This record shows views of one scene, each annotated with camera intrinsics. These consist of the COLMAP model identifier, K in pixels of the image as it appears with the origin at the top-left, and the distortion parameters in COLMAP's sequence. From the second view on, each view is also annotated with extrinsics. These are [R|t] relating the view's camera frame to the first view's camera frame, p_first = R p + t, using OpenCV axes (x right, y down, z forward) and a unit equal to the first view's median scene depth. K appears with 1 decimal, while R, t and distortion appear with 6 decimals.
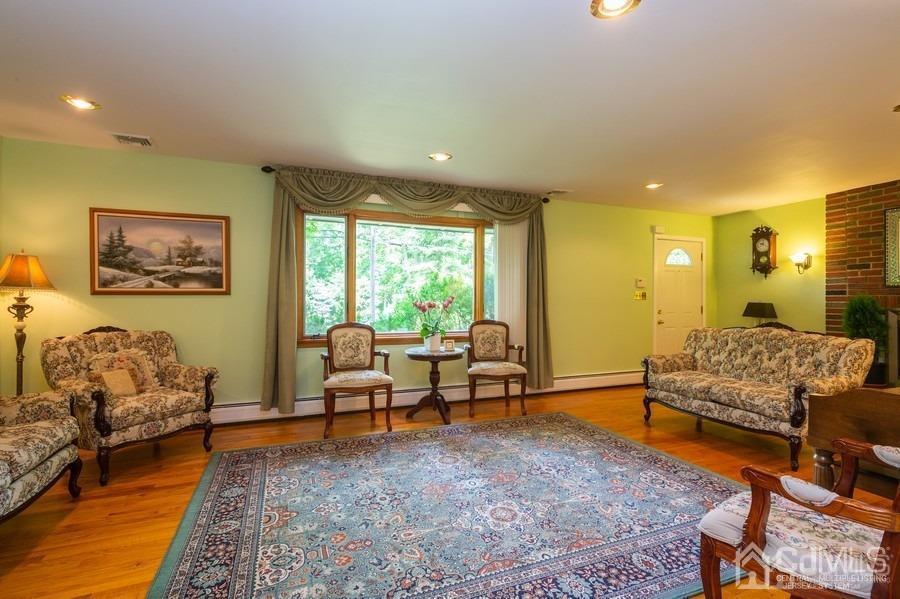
lens RADIAL K [[420.5, 0, 449.6], [0, 420.5, 301.0], [0, 0, 1]] dist [0.010183, -0.001770]
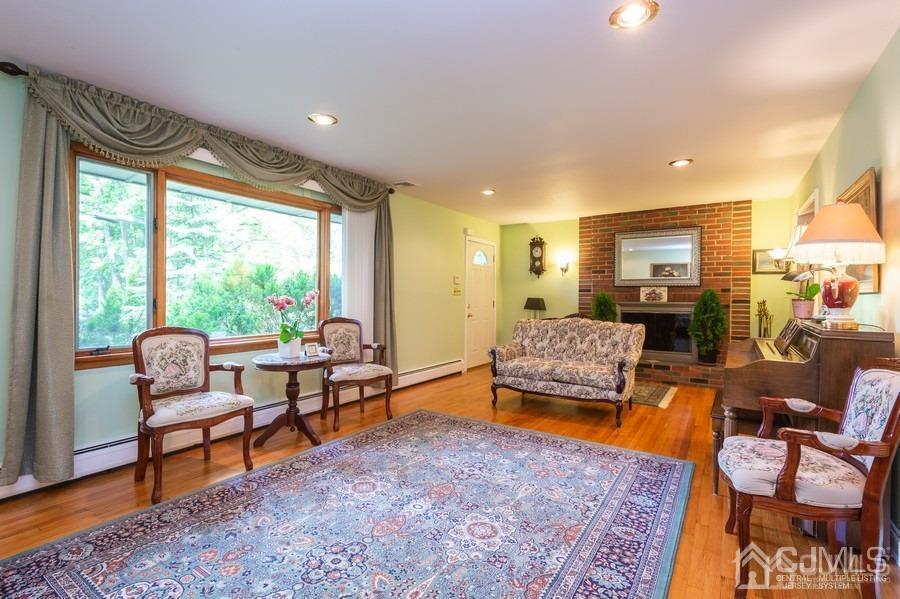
lens RADIAL K [[420.5, 0, 452.0], [0, 420.5, 299.0], [0, 0, 1]] dist [0.010183, -0.001770]
pose [[0.822632, -0.001903, 0.568571, -0.260586], [-0.002343, 0.999975, 0.006736, -0.000829], [-0.568569, -0.006873, 0.822607, 0.170014]]
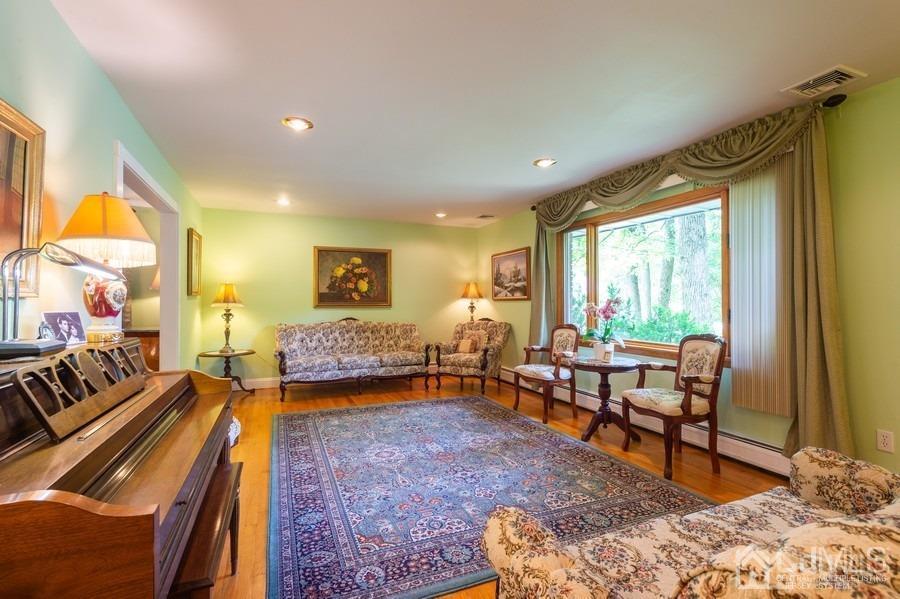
lens RADIAL K [[420.5, 0, 449.9], [0, 420.5, 298.9], [0, 0, 1]] dist [0.010183, -0.001770]
pose [[0.012653, -0.010959, -0.999860, 0.914960], [-0.002687, 0.999936, -0.010994, -0.003100], [0.999916, 0.002826, 0.012623, 0.704146]]
